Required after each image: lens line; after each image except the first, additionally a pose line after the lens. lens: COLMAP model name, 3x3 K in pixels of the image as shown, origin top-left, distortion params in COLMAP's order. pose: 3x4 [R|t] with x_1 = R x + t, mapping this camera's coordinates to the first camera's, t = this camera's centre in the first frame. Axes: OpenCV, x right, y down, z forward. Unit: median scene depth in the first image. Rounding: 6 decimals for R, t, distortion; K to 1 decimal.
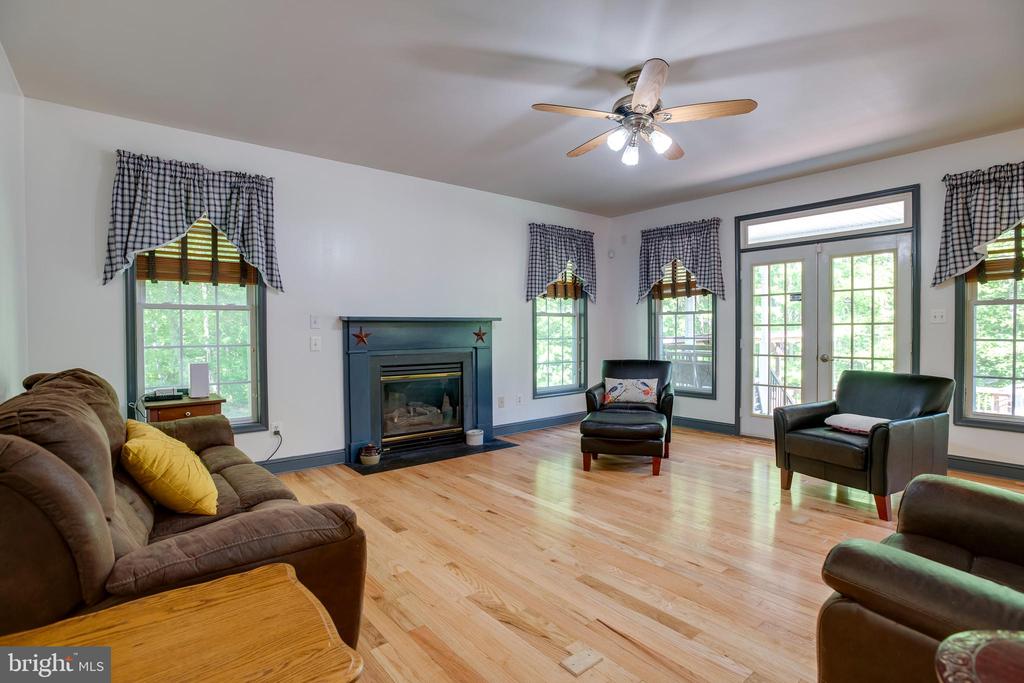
lens RADIAL K [[498.9, 0, 511.0], [0, 498.9, 338.8], [0, 0, 1]] dist [-0.055431, 0.020510]
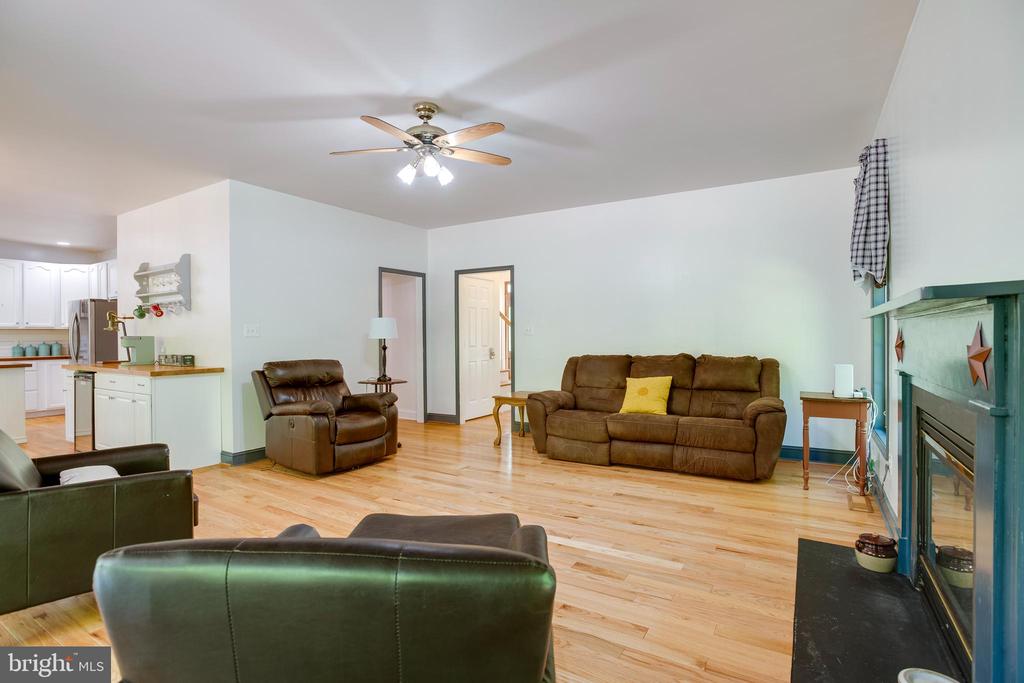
lens RADIAL K [[498.9, 0, 510.3], [0, 498.9, 336.7], [0, 0, 1]] dist [-0.055431, 0.020510]
pose [[-0.945246, 0.013330, -0.326088, 0.321274], [0.006514, 0.999737, 0.021986, -0.032234], [0.326295, 0.018658, -0.945084, 1.520772]]
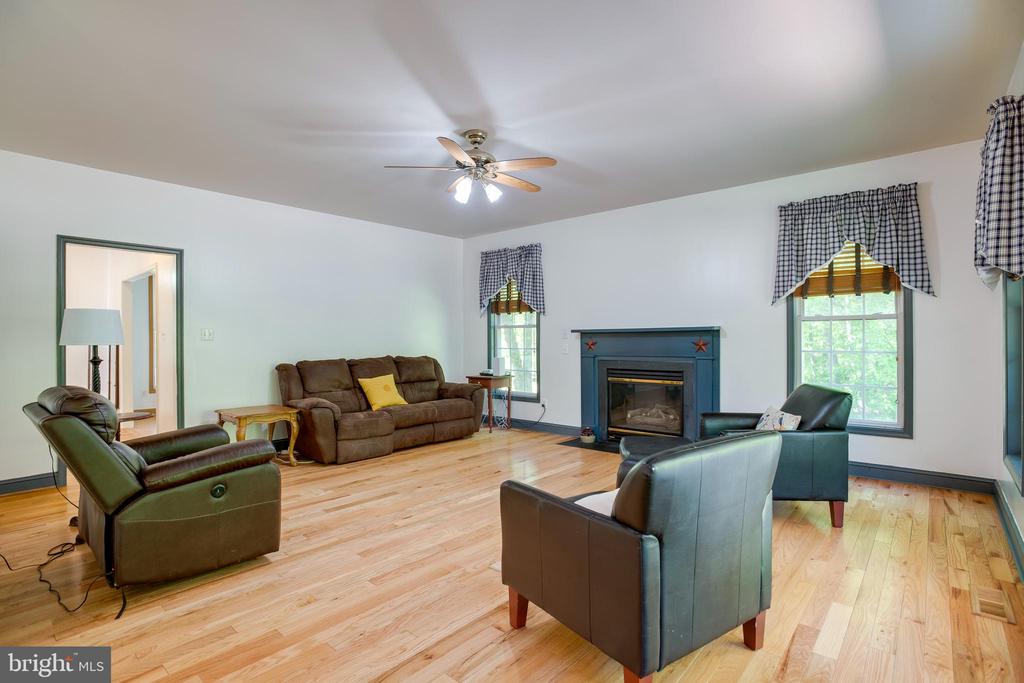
lens RADIAL K [[498.9, 0, 507.8], [0, 498.9, 338.6], [0, 0, 1]] dist [-0.055431, 0.020510]
pose [[0.155131, 0.002452, -0.987891, 1.068745], [-0.014469, 0.999895, 0.000210, -0.019700], [0.987788, 0.014261, 0.155150, 0.643903]]
